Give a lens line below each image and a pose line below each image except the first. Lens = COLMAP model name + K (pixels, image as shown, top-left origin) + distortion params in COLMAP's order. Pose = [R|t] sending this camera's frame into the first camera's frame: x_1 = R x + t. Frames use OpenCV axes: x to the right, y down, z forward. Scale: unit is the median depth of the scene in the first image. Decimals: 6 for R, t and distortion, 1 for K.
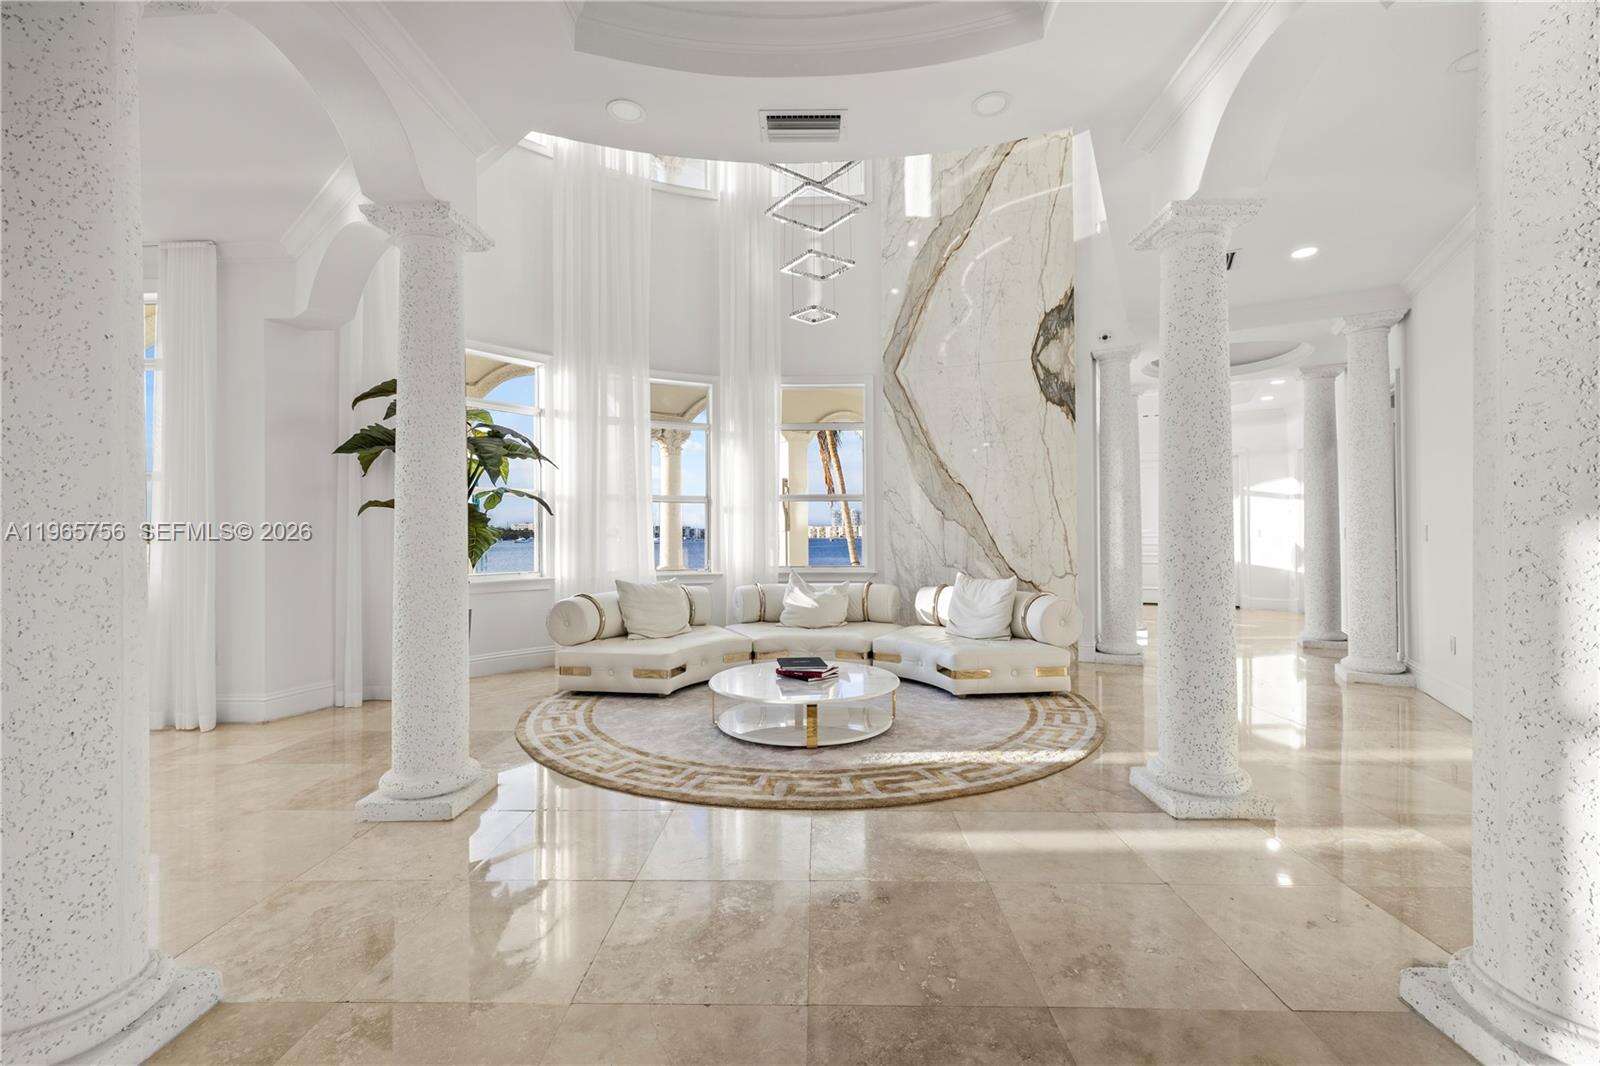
lens RADIAL K [[675.1, 0, 799.1], [0, 675.1, 527.1], [0, 0, 1]] dist [0.003181, 0.000421]
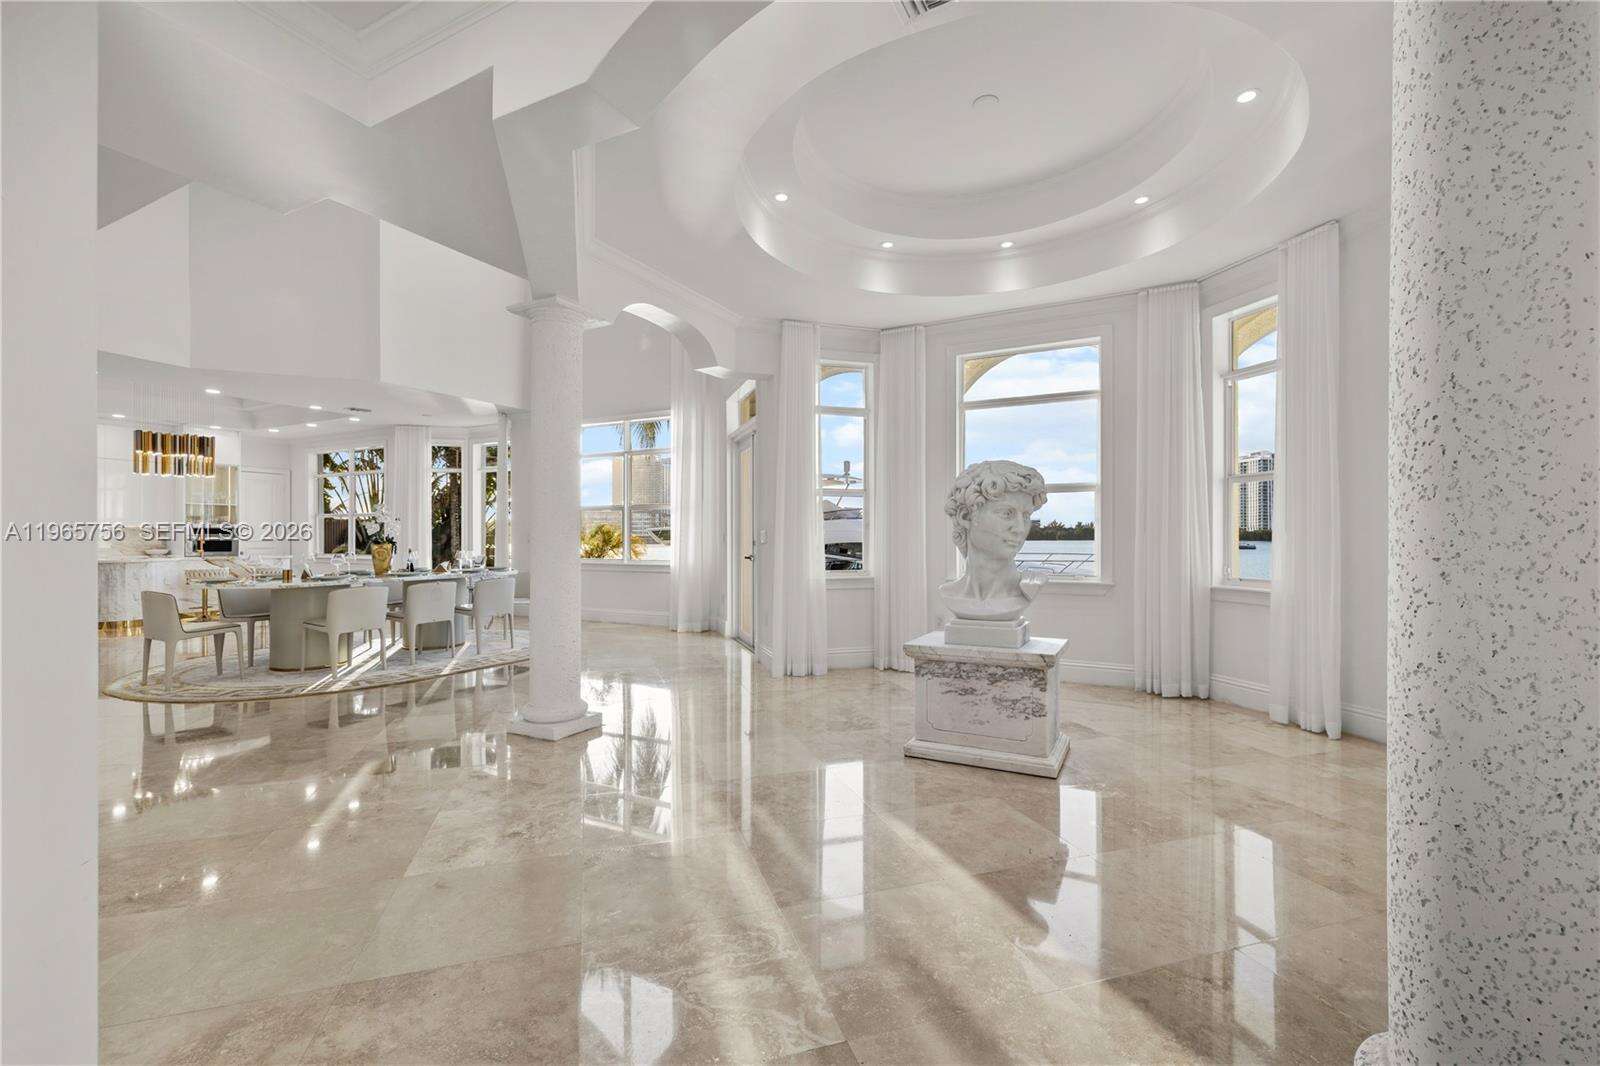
lens RADIAL K [[672.9, 0, 800.0], [0, 672.9, 533.0], [0, 0, 1]] dist [0.005411, 0.000319]
pose [[0.327724, 0.002103, -0.944771, -0.625801], [0.010073, 0.999933, 0.005720, 0.002100], [0.944720, -0.011392, 0.327681, -0.033902]]
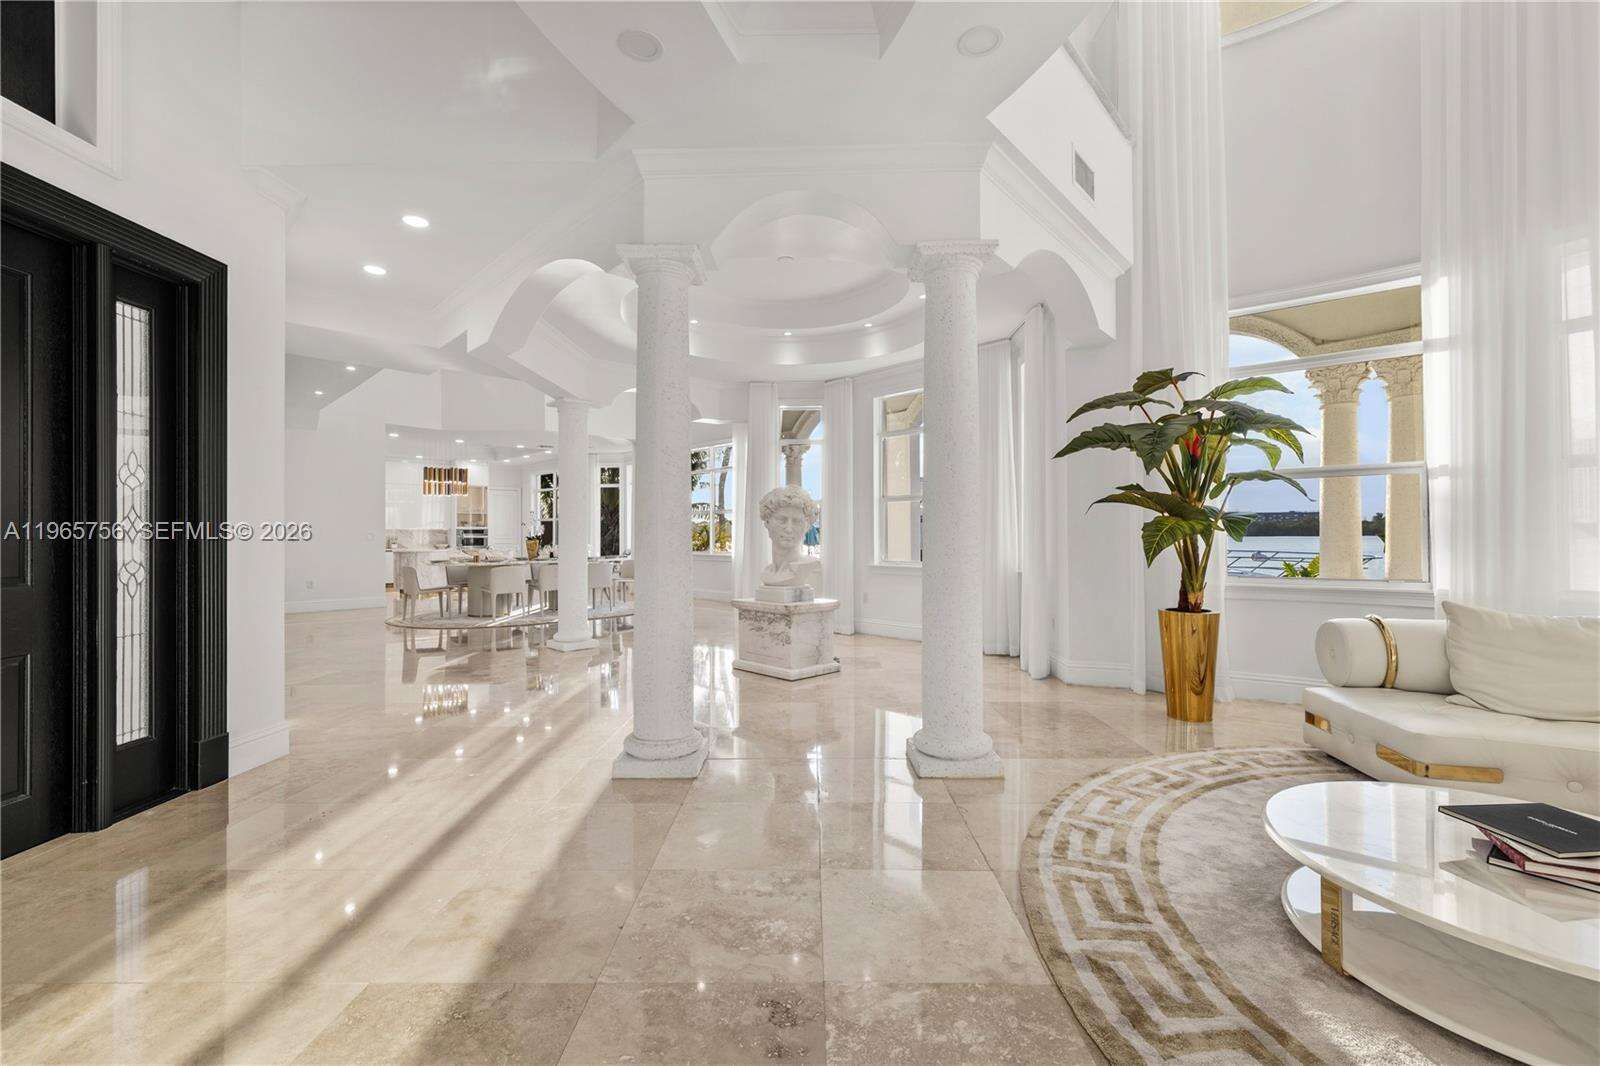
lens RADIAL K [[675.1, 0, 799.1], [0, 675.1, 527.1], [0, 0, 1]] dist [0.003181, 0.000421]
pose [[0.013291, -0.003780, -0.999905, 1.170074], [0.016881, 0.999851, -0.003555, 0.010980], [0.999769, -0.016833, 0.013353, 1.436572]]
